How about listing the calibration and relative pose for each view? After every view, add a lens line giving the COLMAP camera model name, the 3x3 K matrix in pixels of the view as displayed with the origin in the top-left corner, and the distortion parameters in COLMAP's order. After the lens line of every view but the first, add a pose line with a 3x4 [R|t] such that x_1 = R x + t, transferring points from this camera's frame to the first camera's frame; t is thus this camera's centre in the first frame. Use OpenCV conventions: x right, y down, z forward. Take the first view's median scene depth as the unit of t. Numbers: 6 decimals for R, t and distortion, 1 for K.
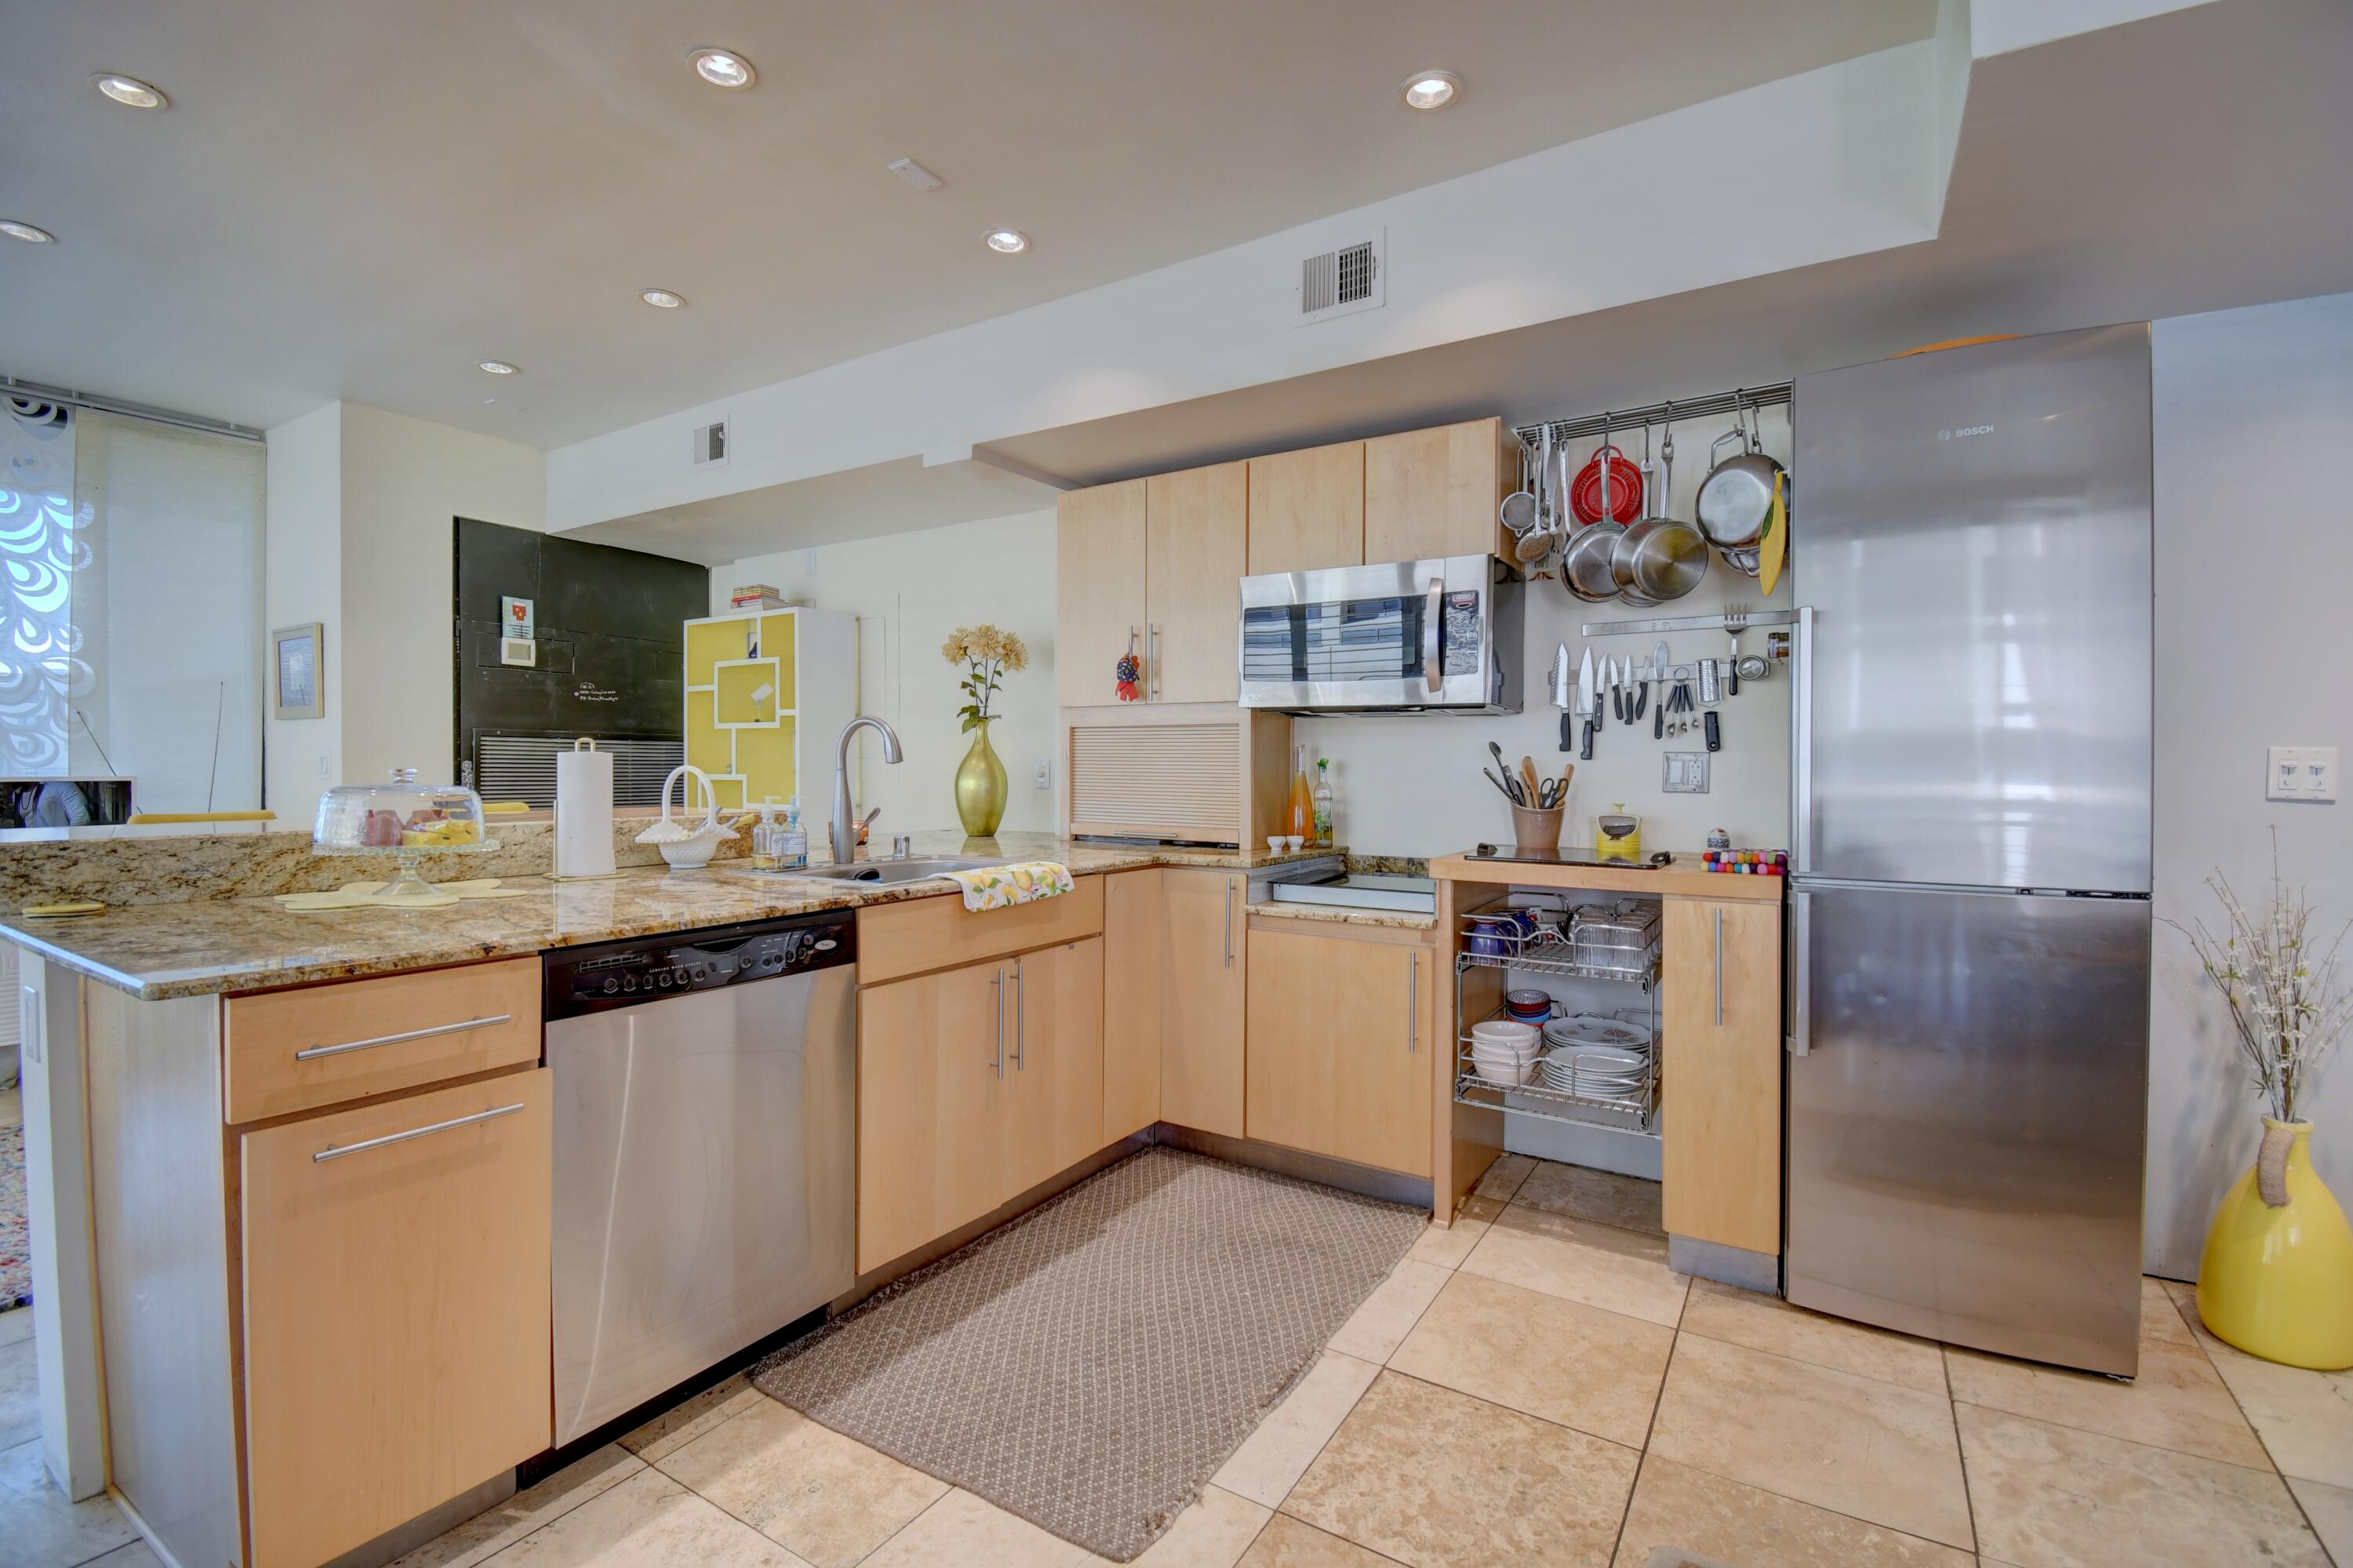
lens RADIAL K [[1029.7, 0, 1176.5], [0, 1029.7, 784.0], [0, 0, 1]] dist [0.016398, -0.020732]
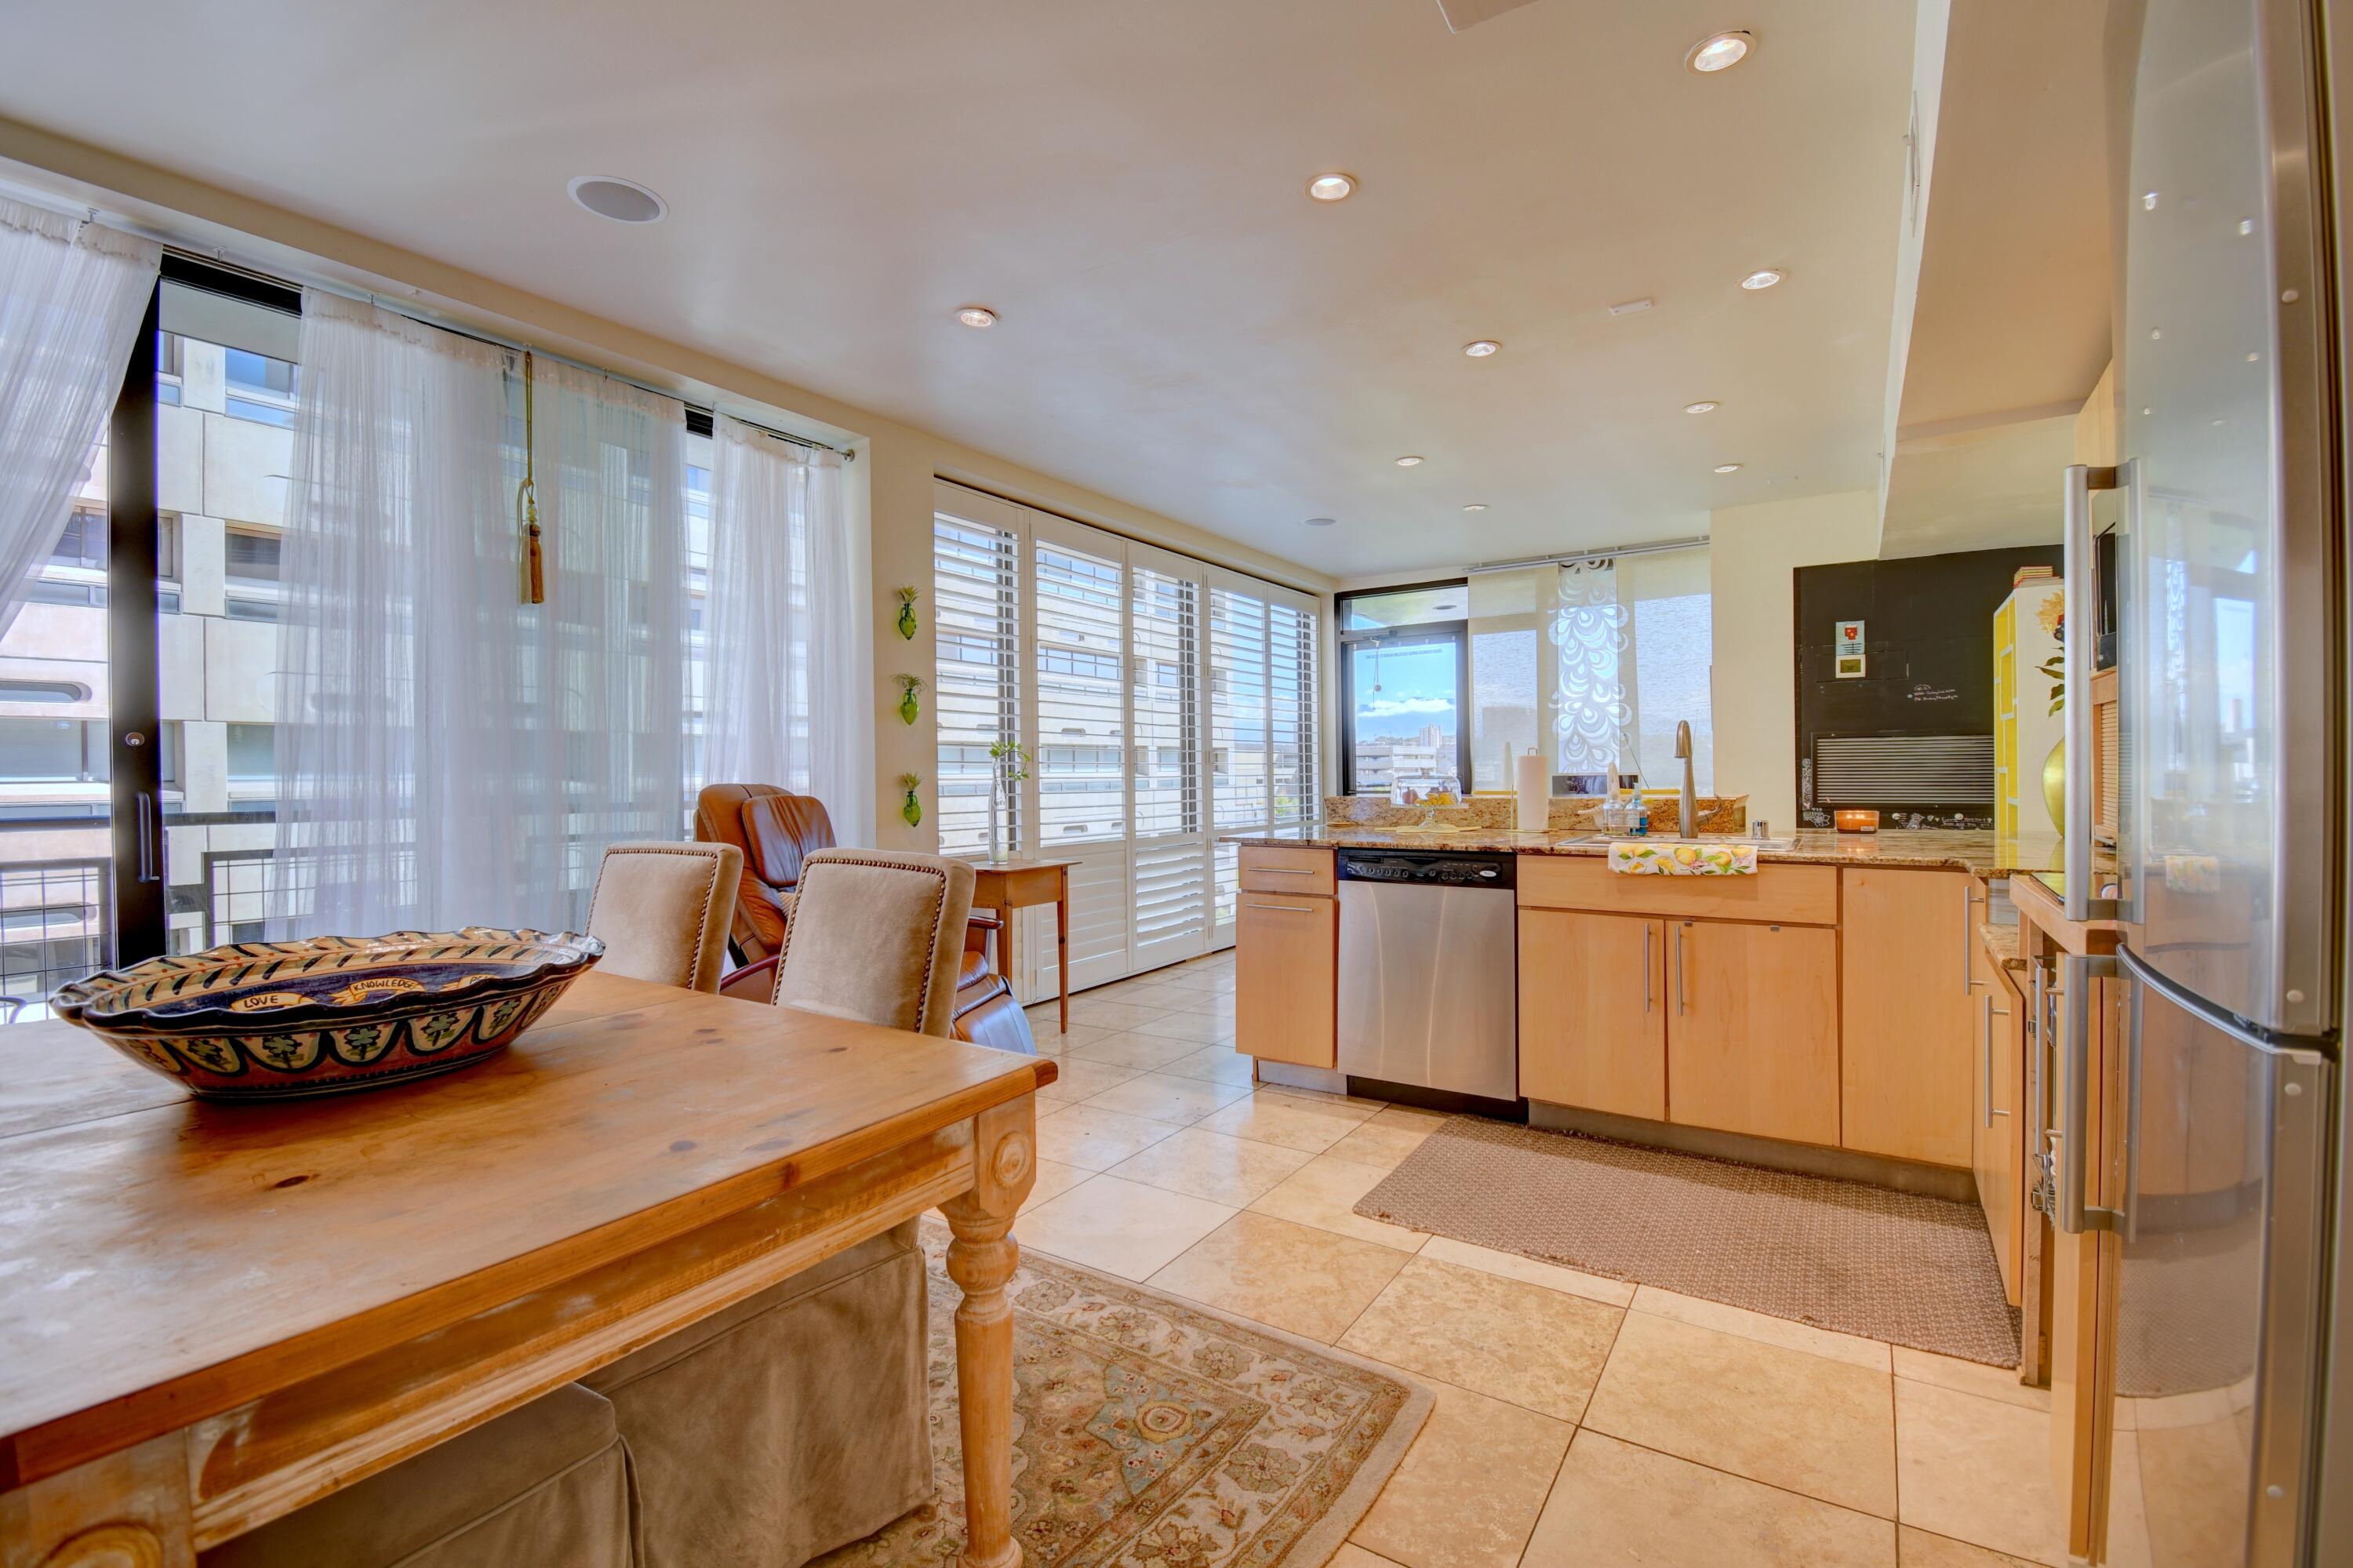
lens RADIAL K [[1029.7, 0, 1176.5], [0, 1029.7, 784.0], [0, 0, 1]] dist [0.016398, -0.020732]
pose [[-0.009473, 0.007369, -0.999928, 1.049706], [-0.004517, 0.999962, 0.007412, 0.005031], [0.999945, 0.004587, -0.009439, 0.433899]]
